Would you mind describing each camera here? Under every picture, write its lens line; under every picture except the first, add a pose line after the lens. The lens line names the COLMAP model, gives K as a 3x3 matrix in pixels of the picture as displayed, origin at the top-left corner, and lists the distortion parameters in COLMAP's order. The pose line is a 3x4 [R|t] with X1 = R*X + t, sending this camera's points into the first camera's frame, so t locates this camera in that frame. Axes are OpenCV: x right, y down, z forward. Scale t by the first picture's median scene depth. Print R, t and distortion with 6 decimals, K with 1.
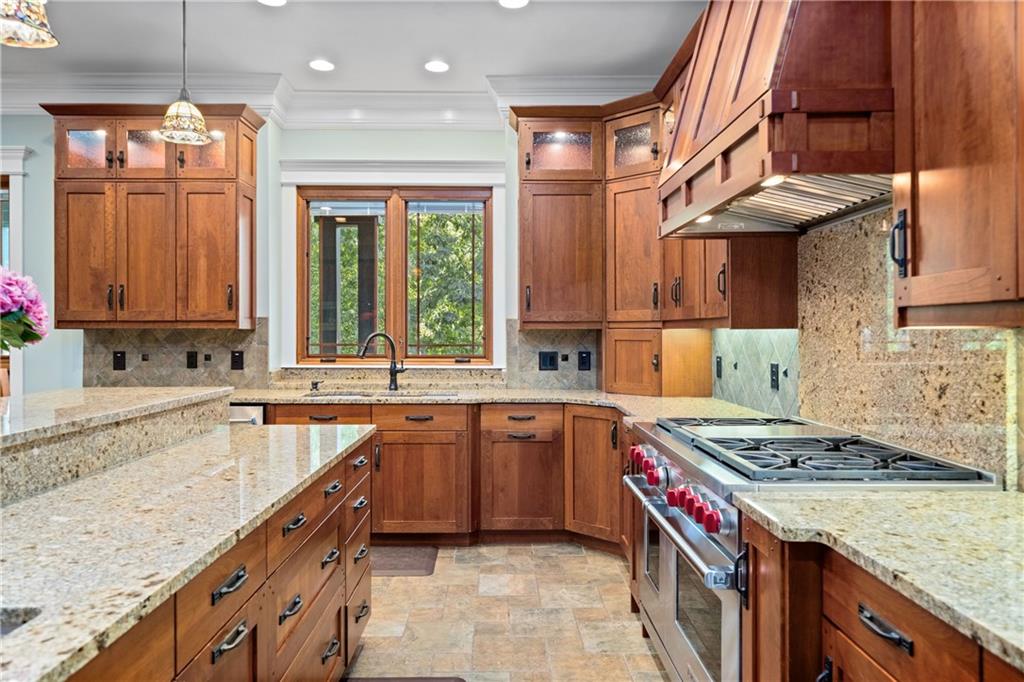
lens RADIAL K [[694.3, 0, 508.7], [0, 694.3, 332.8], [0, 0, 1]] dist [0.001253, -0.001957]
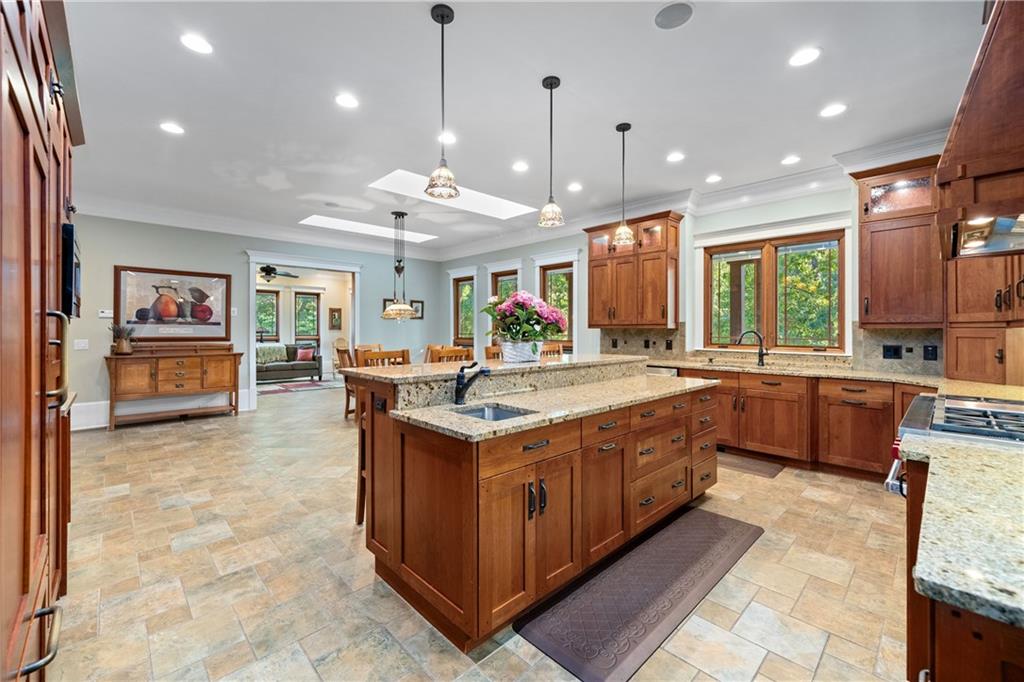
lens RADIAL K [[420.9, 0, 509.9], [0, 420.9, 330.1], [0, 0, 1]] dist [-0.000020, -0.000100]
pose [[0.687669, 0.002367, -0.726021, 0.153947], [-0.003277, 0.999995, 0.000156, 0.000710], [0.726017, 0.002272, 0.687673, -0.111658]]
